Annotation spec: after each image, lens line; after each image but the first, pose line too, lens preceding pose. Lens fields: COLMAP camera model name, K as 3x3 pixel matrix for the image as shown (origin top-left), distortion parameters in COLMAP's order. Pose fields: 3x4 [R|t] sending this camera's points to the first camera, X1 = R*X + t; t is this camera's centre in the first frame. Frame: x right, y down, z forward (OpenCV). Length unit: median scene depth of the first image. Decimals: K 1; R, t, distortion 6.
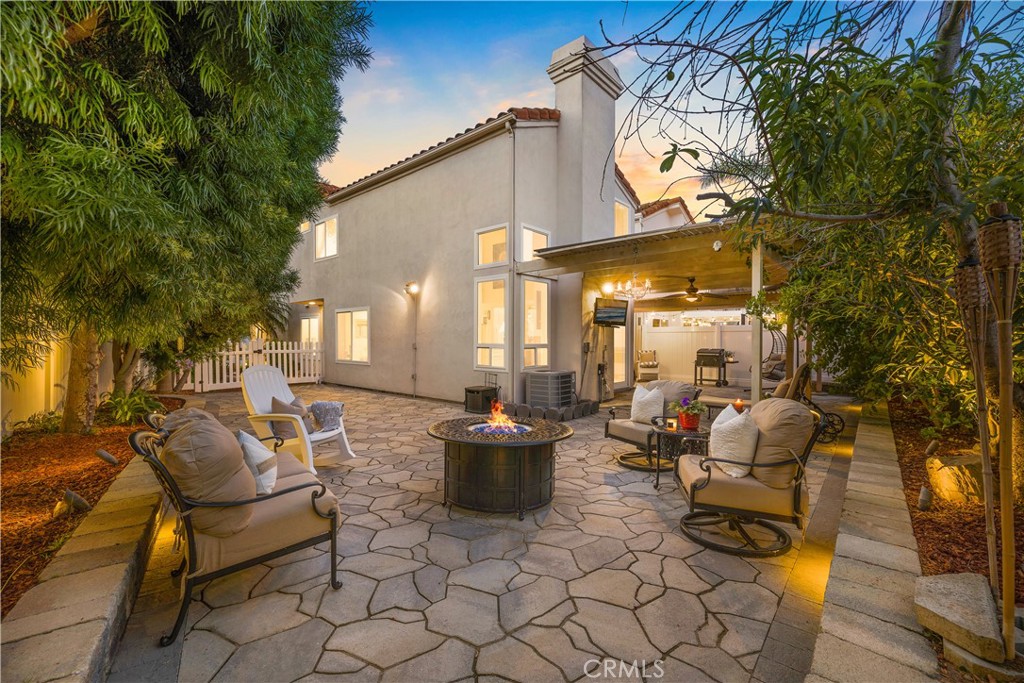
lens RADIAL K [[433.4, 0, 512.3], [0, 433.4, 335.7], [0, 0, 1]] dist [-0.000876, 0.000321]
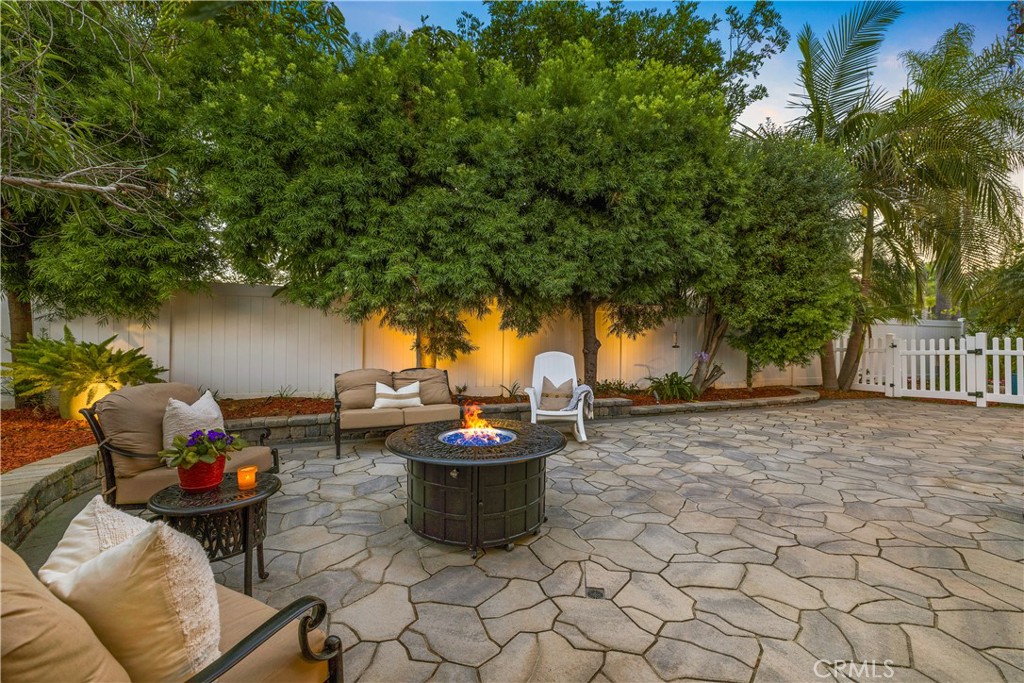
lens RADIAL K [[430.4, 0, 513.0], [0, 430.4, 343.5], [0, 0, 1]] dist [0.000162, -0.000155]
pose [[-0.205974, 0.006835, -0.978534, 0.334672], [0.010881, 0.999930, 0.004694, 0.016423], [0.978497, -0.009681, -0.206034, 0.573323]]
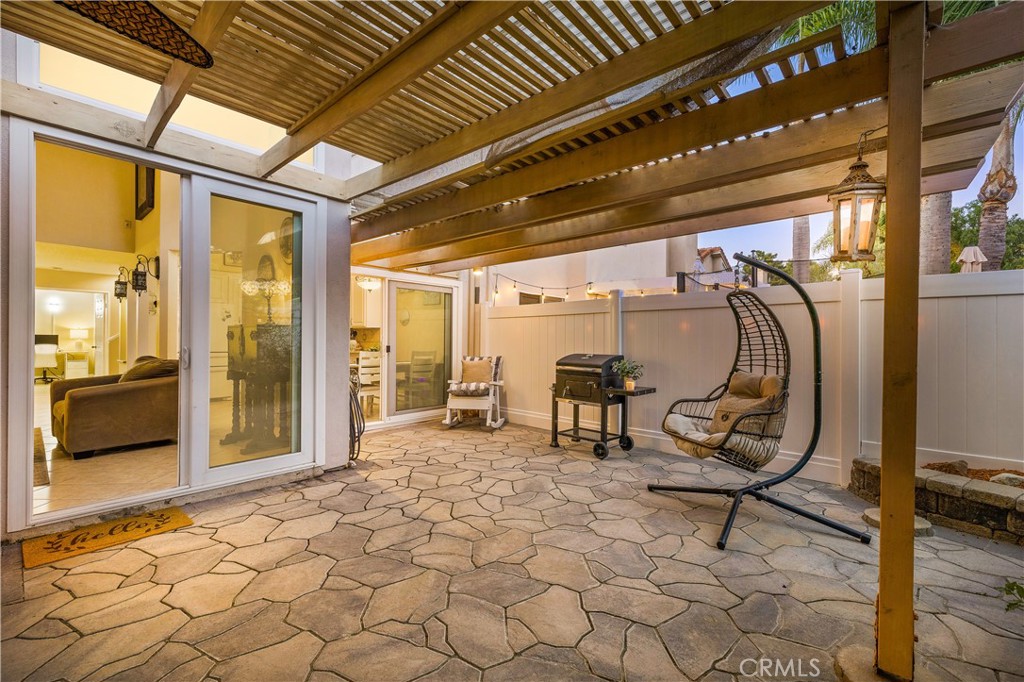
lens RADIAL K [[430.4, 0, 513.0], [0, 430.4, 343.0], [0, 0, 1]] dist [0.000162, -0.000155]
pose [[0.999984, 0.004975, 0.002756, 0.541909], [-0.005014, 0.999887, 0.014192, 0.019703], [-0.002685, -0.014206, 0.999895, 0.853440]]
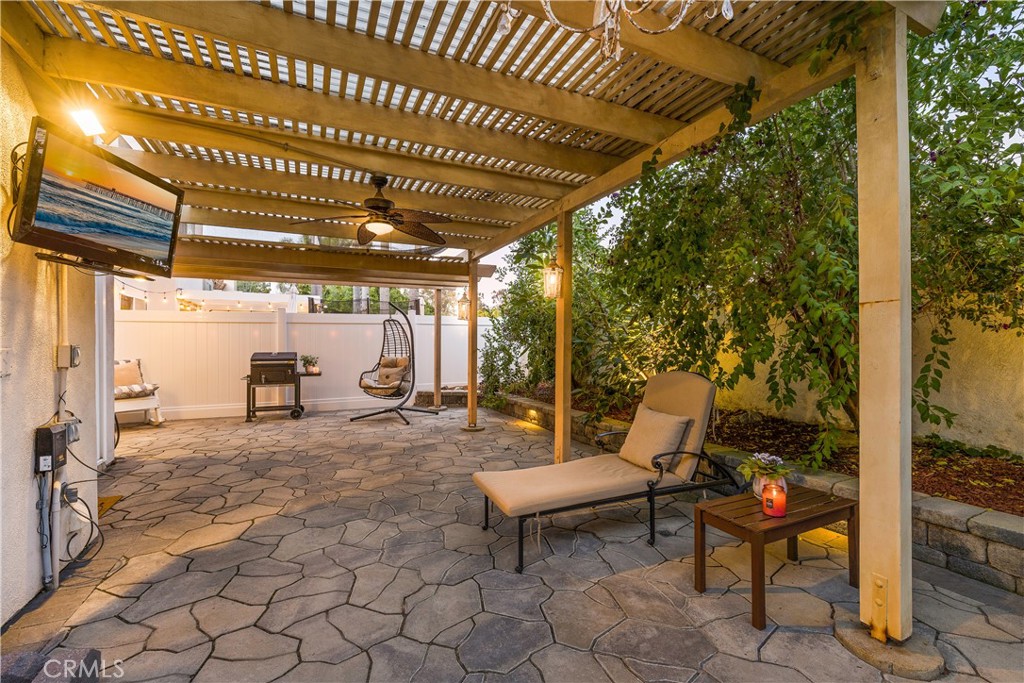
lens RADIAL K [[428.4, 0, 516.0], [0, 428.4, 345.1], [0, 0, 1]] dist [-0.001459, -0.000021]
pose [[0.382345, -0.011174, 0.923952, 0.088733], [-0.003662, 0.999901, 0.013608, 0.016523], [-0.924012, -0.008587, 0.382266, 0.697645]]
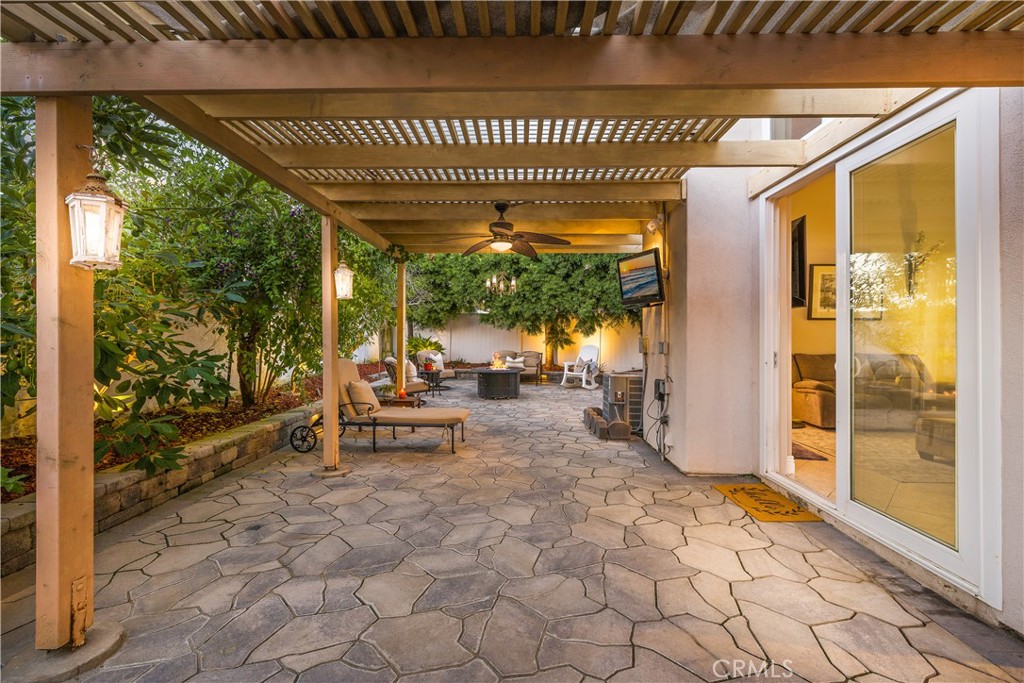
lens RADIAL K [[434.2, 0, 514.1], [0, 434.2, 335.9], [0, 0, 1]] dist [0.000820, 0.000063]
pose [[-0.760379, -0.006662, -0.649446, 0.672744], [-0.000083, 0.999948, -0.010160, 0.018804], [0.649480, -0.007672, -0.760340, 1.303875]]
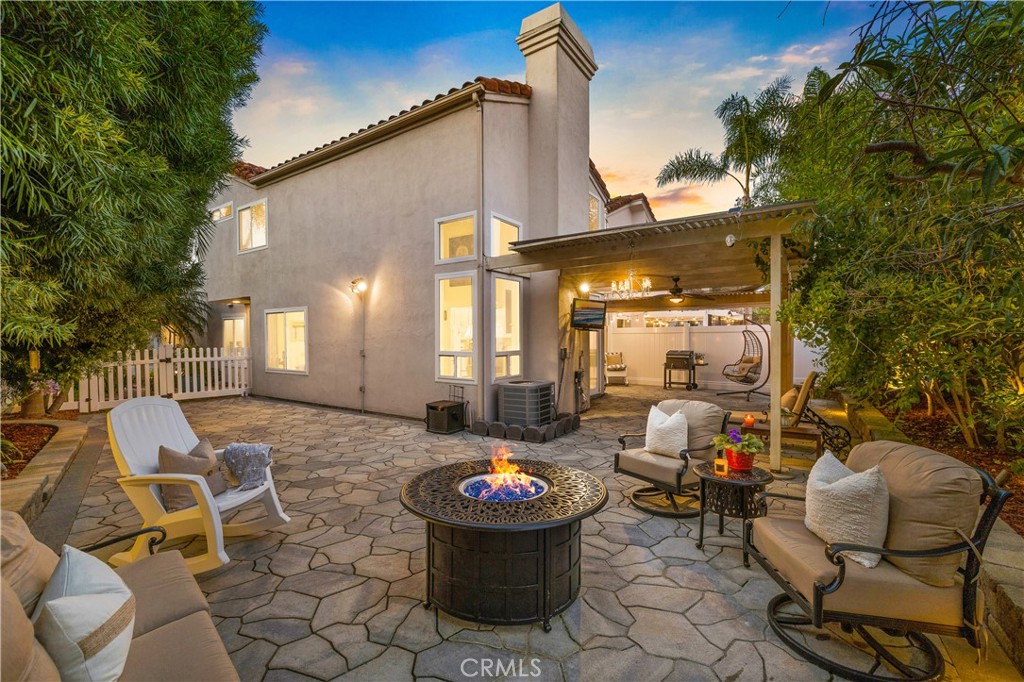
lens RADIAL K [[434.2, 0, 514.1], [0, 434.2, 335.4], [0, 0, 1]] dist [0.000820, 0.000063]
pose [[0.991796, -0.006587, 0.127660, -0.043295], [0.005954, 0.999968, 0.005333, -0.016180], [-0.127691, -0.004530, 0.991804, 0.124775]]
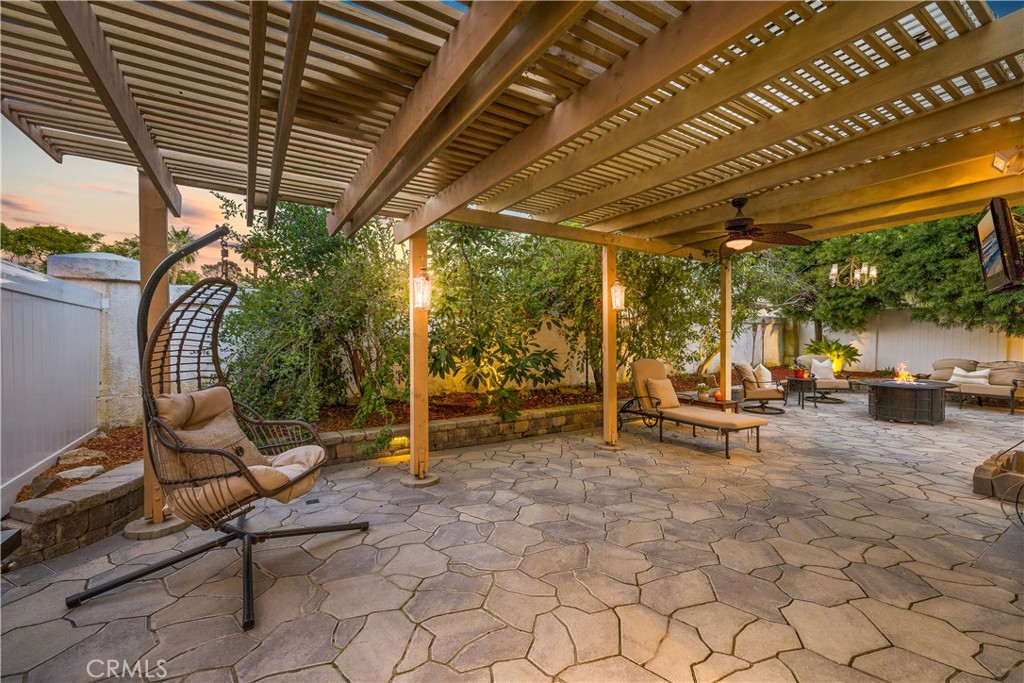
lens RADIAL K [[430.4, 0, 513.0], [0, 430.4, 343.5], [0, 0, 1]] dist [0.000162, -0.000155]
pose [[-0.962174, -0.004058, 0.272407, 0.487220], [-0.003624, 0.999991, 0.002098, 0.018830], [-0.272413, 0.001032, -0.962180, 1.420464]]
